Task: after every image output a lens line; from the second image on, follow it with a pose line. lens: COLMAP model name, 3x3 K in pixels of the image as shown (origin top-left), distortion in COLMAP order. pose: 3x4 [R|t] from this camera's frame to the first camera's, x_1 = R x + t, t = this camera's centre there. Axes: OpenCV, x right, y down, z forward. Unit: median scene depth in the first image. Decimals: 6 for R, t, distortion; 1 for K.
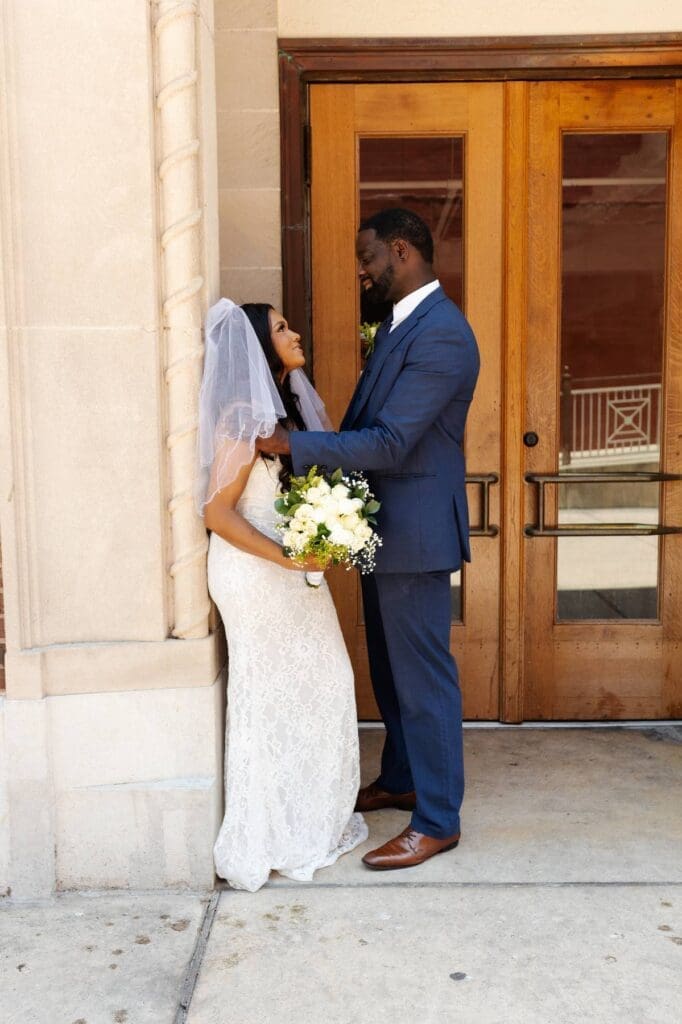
lens RADIAL K [[1061.8, 0, 336.3], [0, 1061.8, 507.2], [0, 0, 1]] dist [-0.008906, 0.000000]
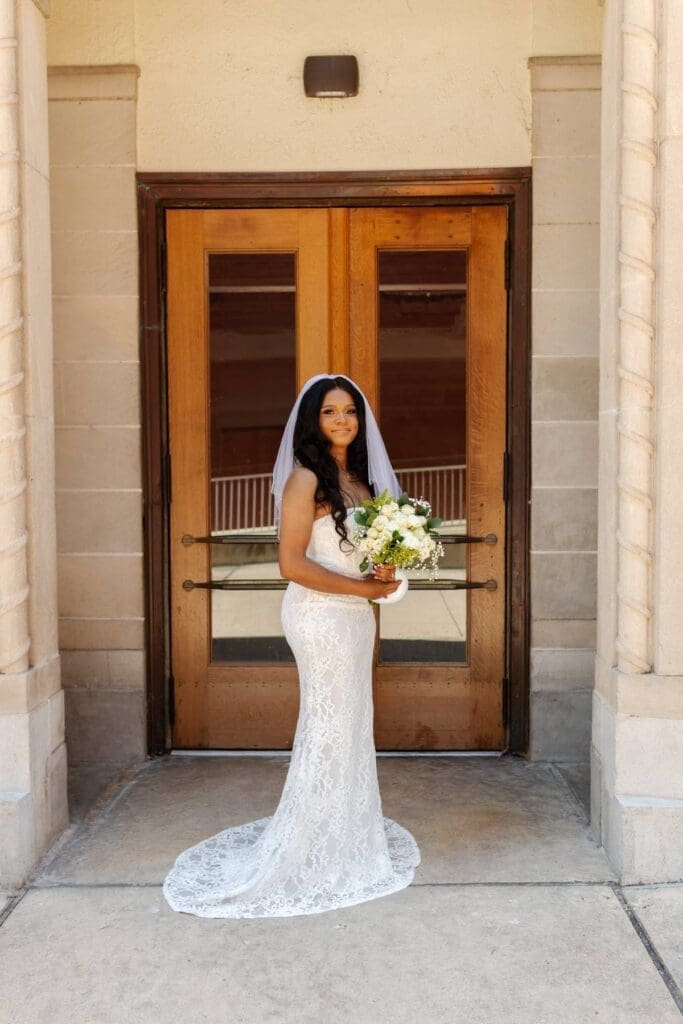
lens RADIAL K [[973.2, 0, 336.5], [0, 973.2, 507.6], [0, 0, 1]] dist [-0.005205, 0.000000]
pose [[0.999979, 0.005529, -0.003432, 0.175140], [-0.005721, 0.998250, -0.058852, 0.000309], [0.003100, 0.058870, 0.998261, -0.076011]]
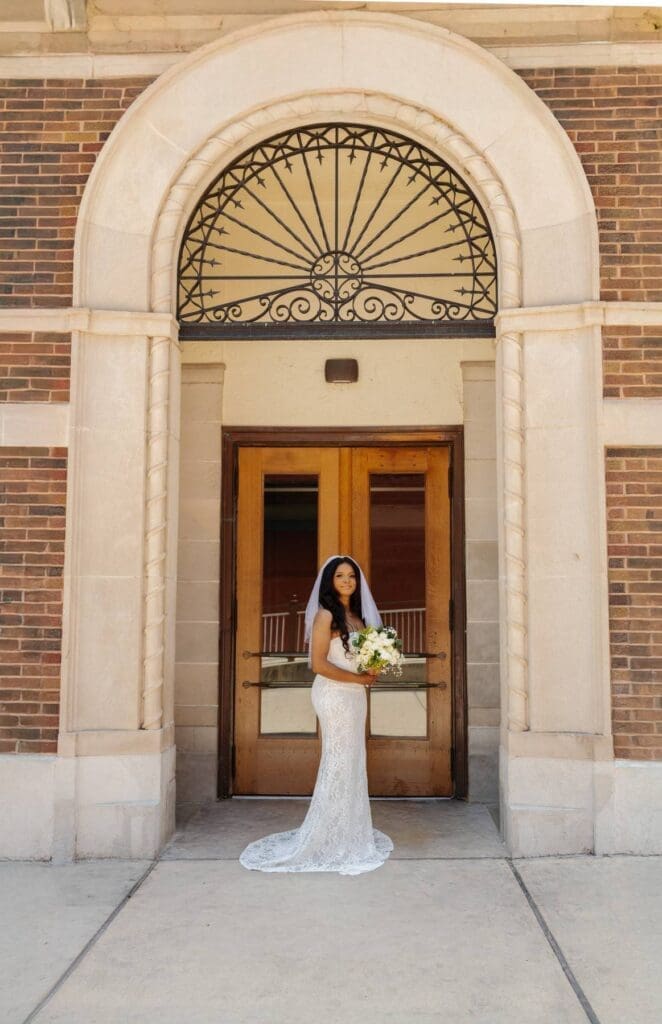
lens RADIAL K [[865.7, 0, 347.3], [0, 865.7, 513.6], [0, 0, 1]] dist [-0.014248, -0.003567]
pose [[0.999899, 0.012571, 0.006624, 0.166346], [-0.010926, 0.978229, -0.207240, 0.044367], [-0.009085, 0.207147, 0.978268, -0.525535]]
